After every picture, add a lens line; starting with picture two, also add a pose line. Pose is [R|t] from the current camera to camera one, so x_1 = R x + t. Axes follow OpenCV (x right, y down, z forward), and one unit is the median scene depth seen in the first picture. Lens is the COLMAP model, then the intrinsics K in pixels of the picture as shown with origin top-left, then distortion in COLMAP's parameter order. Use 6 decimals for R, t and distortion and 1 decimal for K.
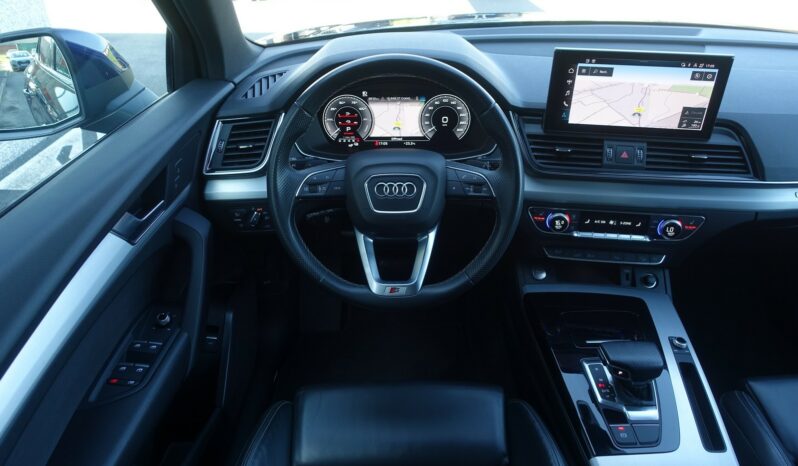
lens RADIAL K [[544.4, 0, 401.5], [0, 544.4, 230.6], [0, 0, 1]] dist [-0.007288, 0.008863]
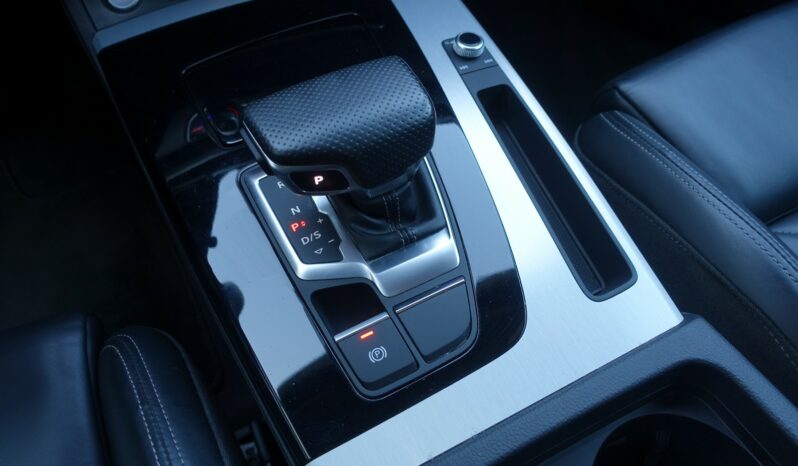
lens RADIAL K [[544.4, 0, 396.4], [0, 544.4, 233.4], [0, 0, 1]] dist [-0.007288, 0.008863]
pose [[0.897255, -0.378961, 0.226542, 0.322068], [0.277360, 0.883025, 0.378601, 0.163060], [-0.343517, -0.276868, 0.897407, 0.621538]]
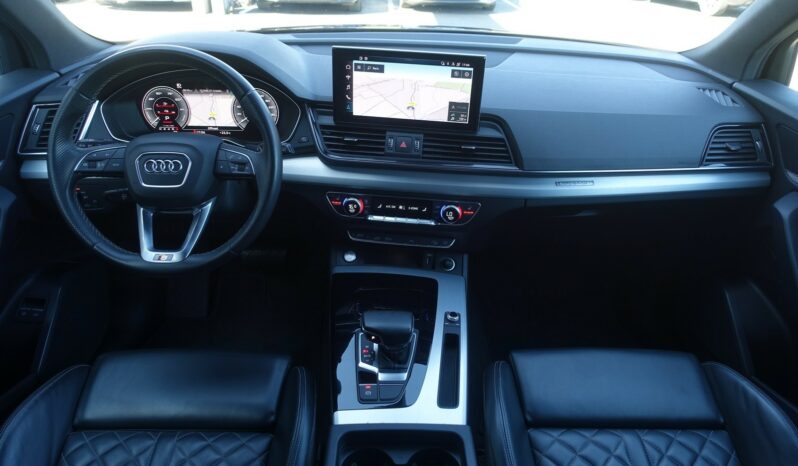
lens RADIAL K [[544.4, 0, 402.2], [0, 544.4, 230.8], [0, 0, 1]] dist [-0.007288, 0.008863]
pose [[0.999573, 0.018934, 0.022263, 0.387167], [-0.018258, 0.999377, -0.030196, 0.069030], [-0.022821, 0.029777, 0.999296, -0.098805]]
